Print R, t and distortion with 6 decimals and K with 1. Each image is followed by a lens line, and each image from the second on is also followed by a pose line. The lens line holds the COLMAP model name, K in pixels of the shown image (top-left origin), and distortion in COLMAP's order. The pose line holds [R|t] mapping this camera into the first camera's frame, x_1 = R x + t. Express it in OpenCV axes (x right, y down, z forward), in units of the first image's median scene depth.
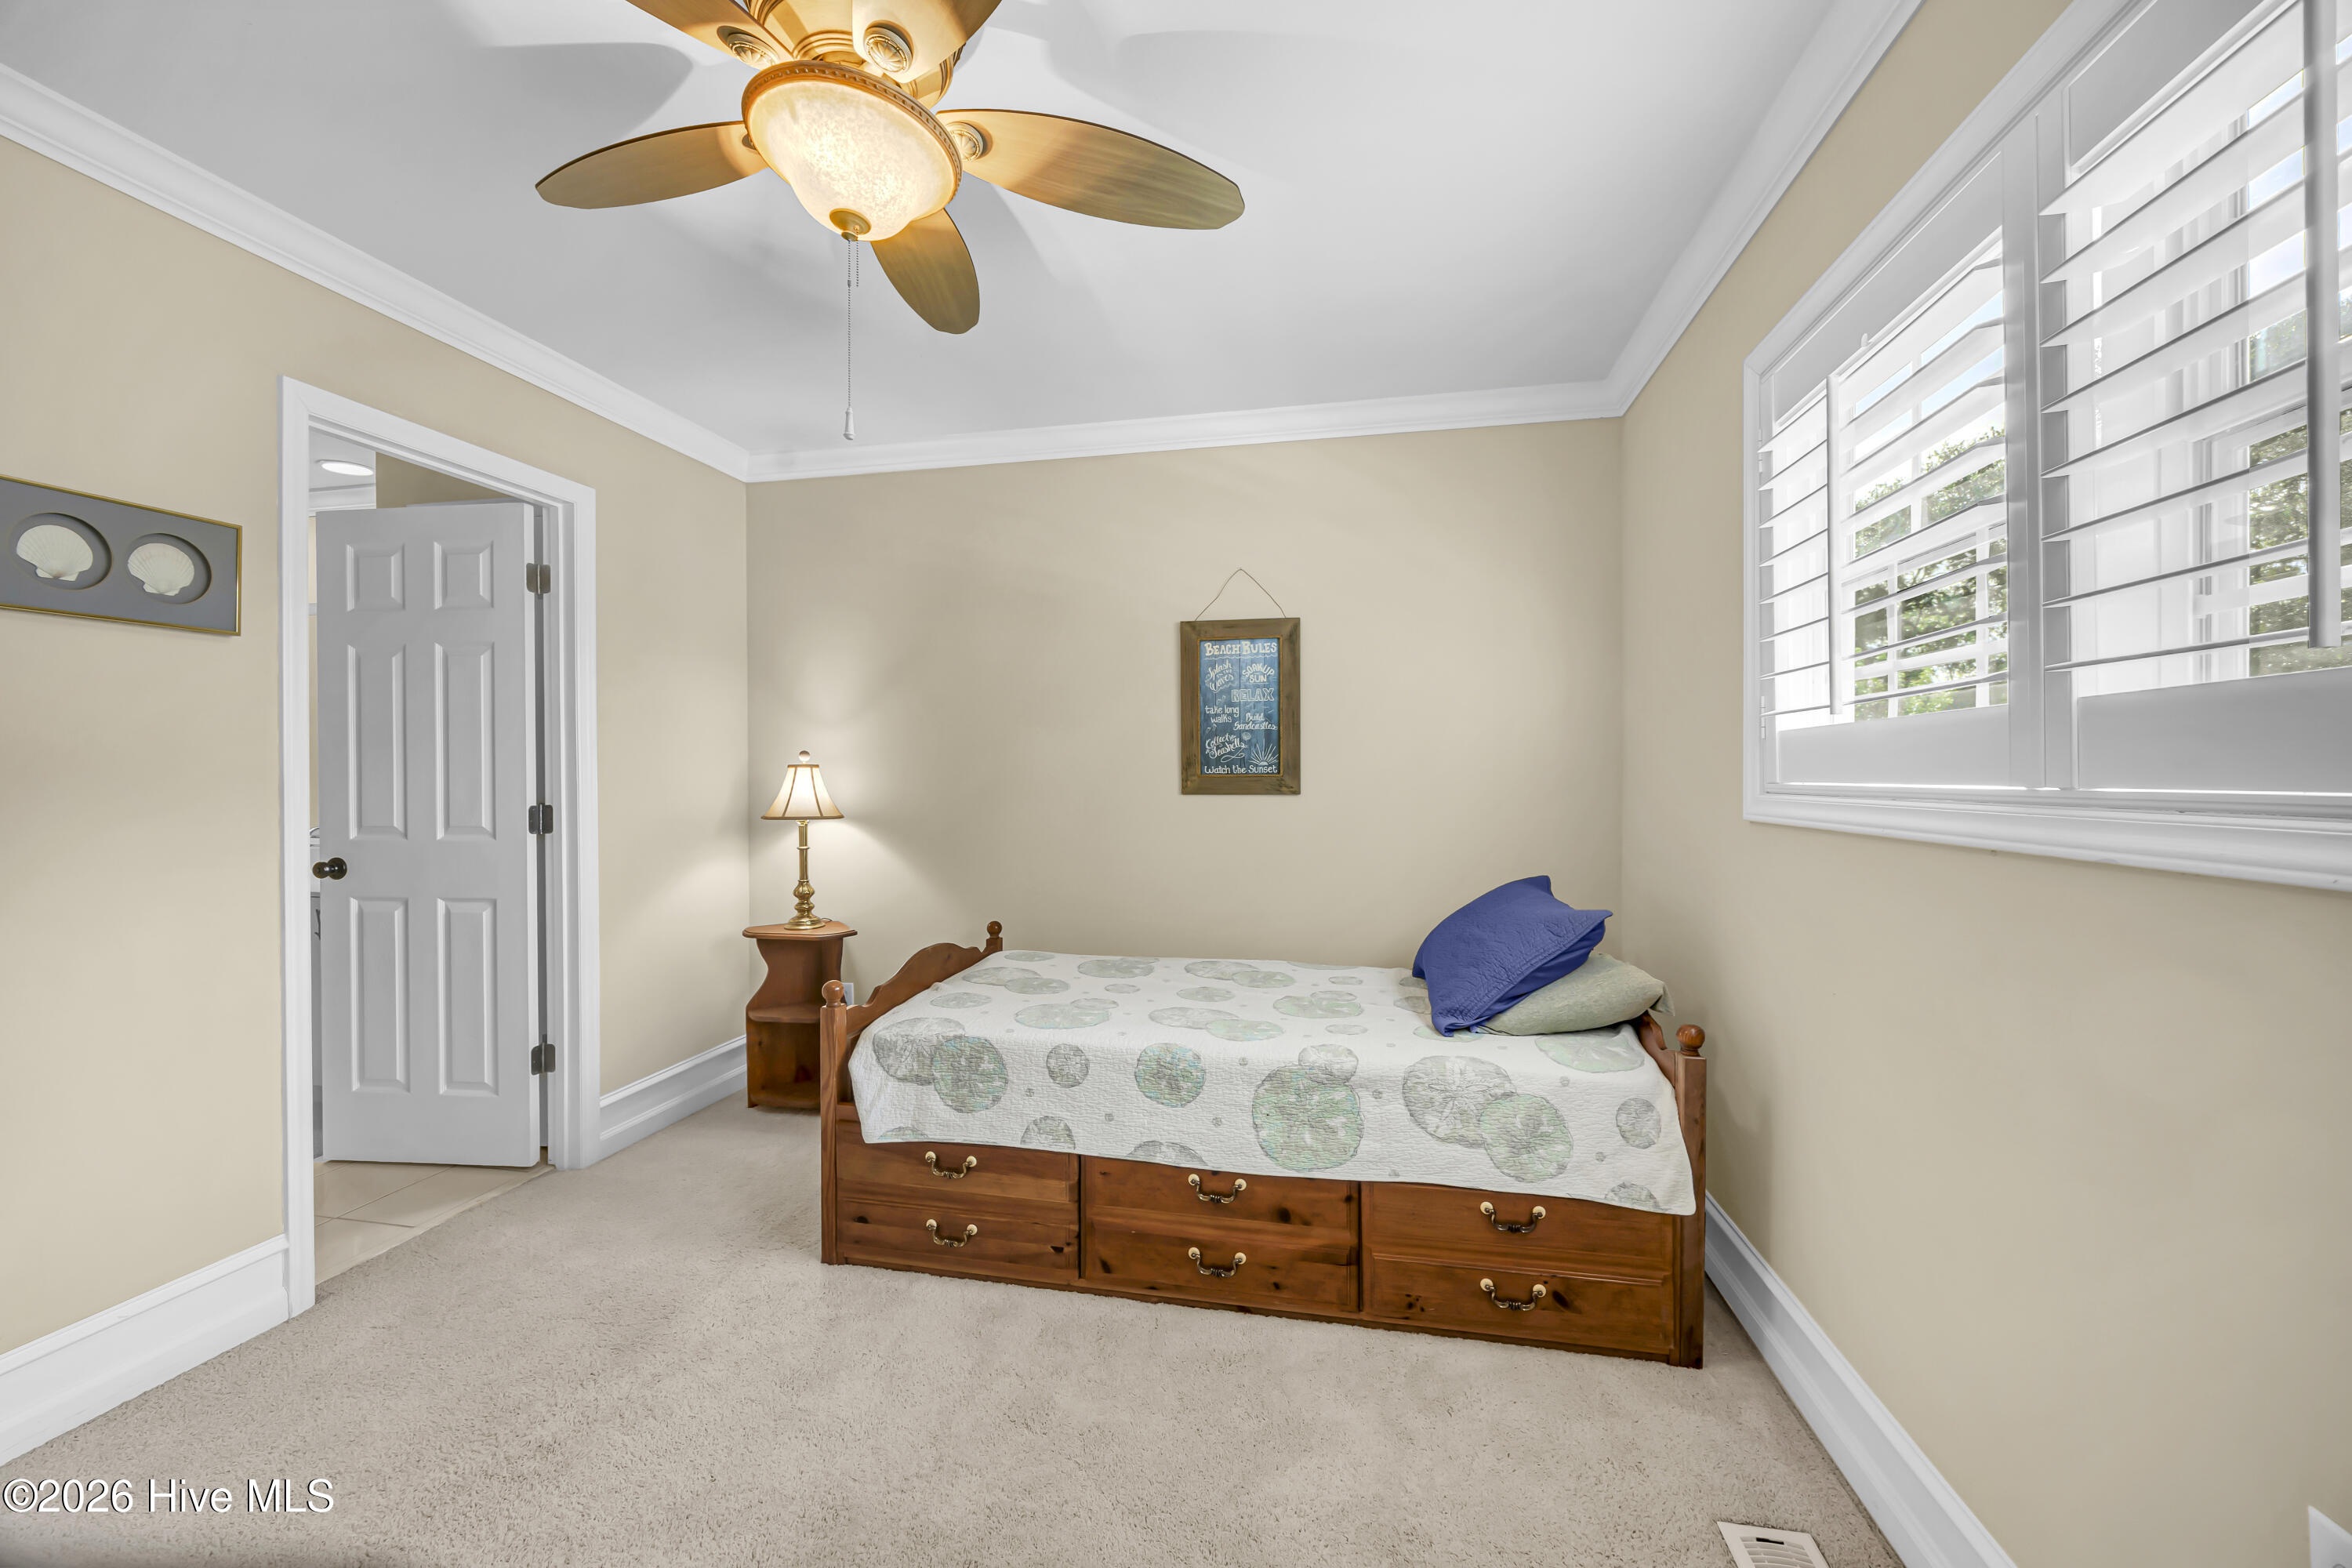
lens RADIAL K [[891.9, 0, 1177.8], [0, 891.9, 791.0], [0, 0, 1]] dist [-0.002238, -0.000079]
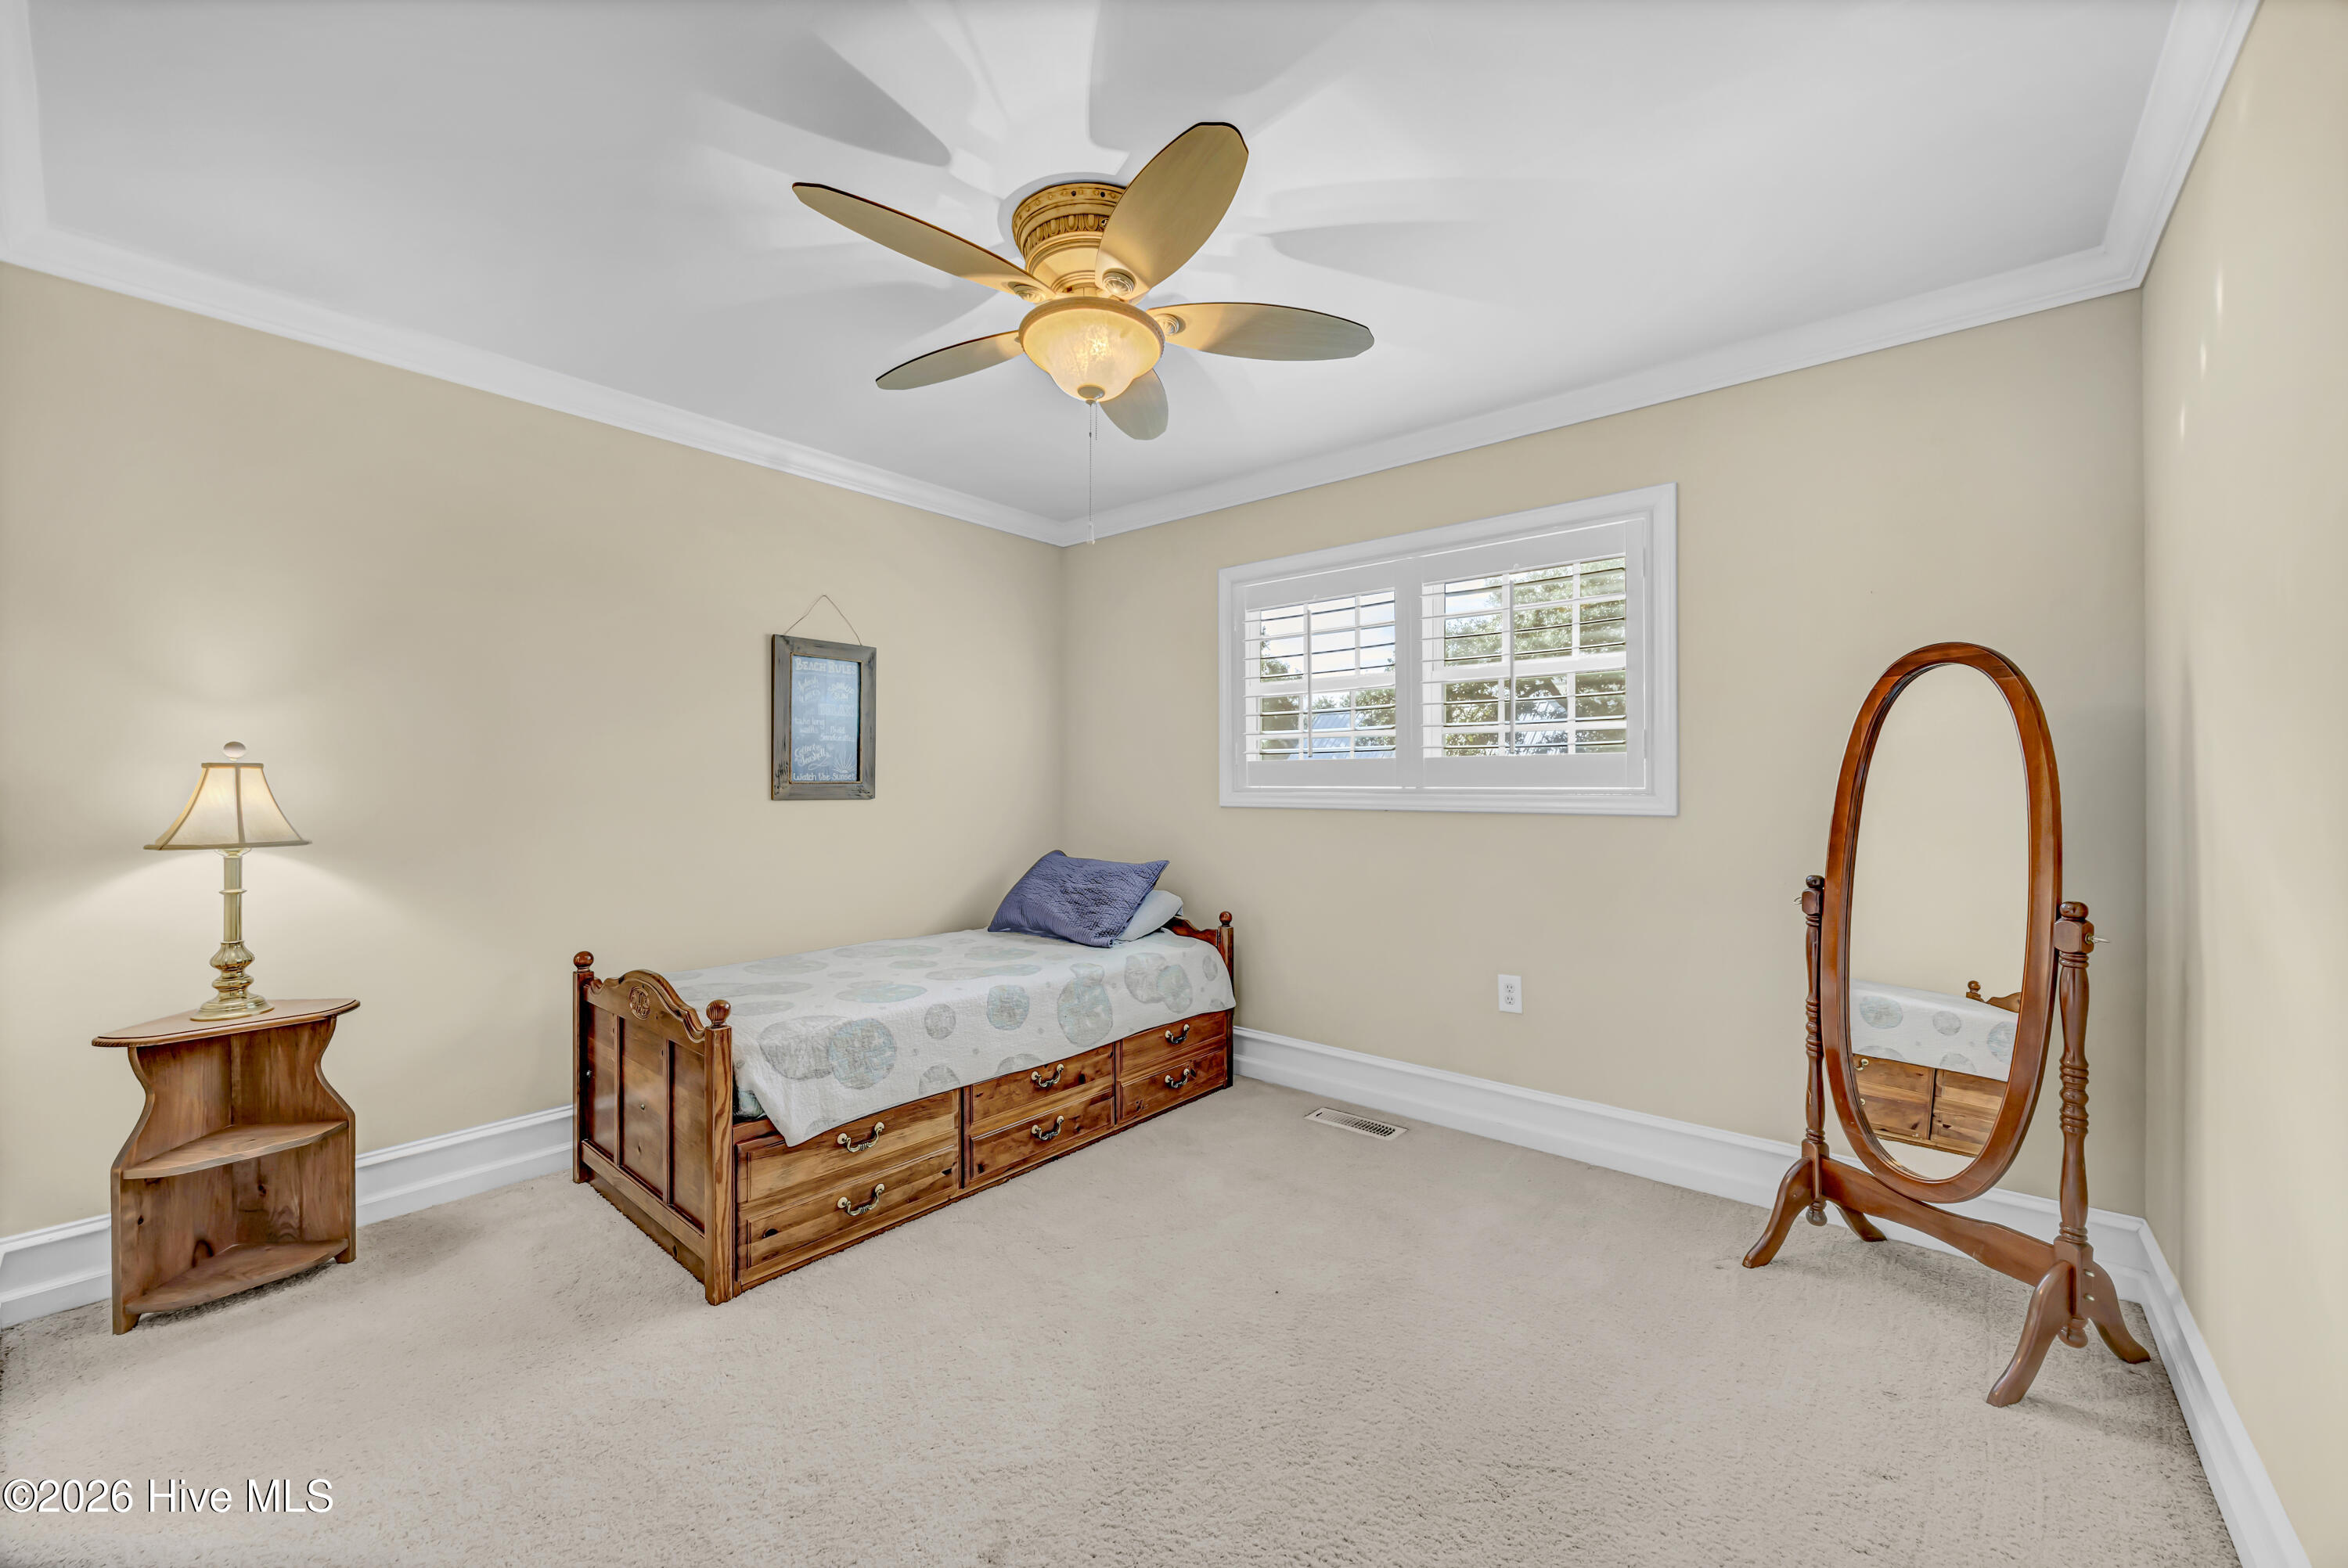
lens RADIAL K [[904.9, 0, 1194.2], [0, 904.9, 780.5], [0, 0, 1]] dist [-0.003190, -0.000281]
pose [[0.467871, 0.005183, 0.883782, -1.041145], [0.013475, 0.999825, -0.012997, 0.001300], [-0.883694, 0.017990, 0.467719, 0.113380]]
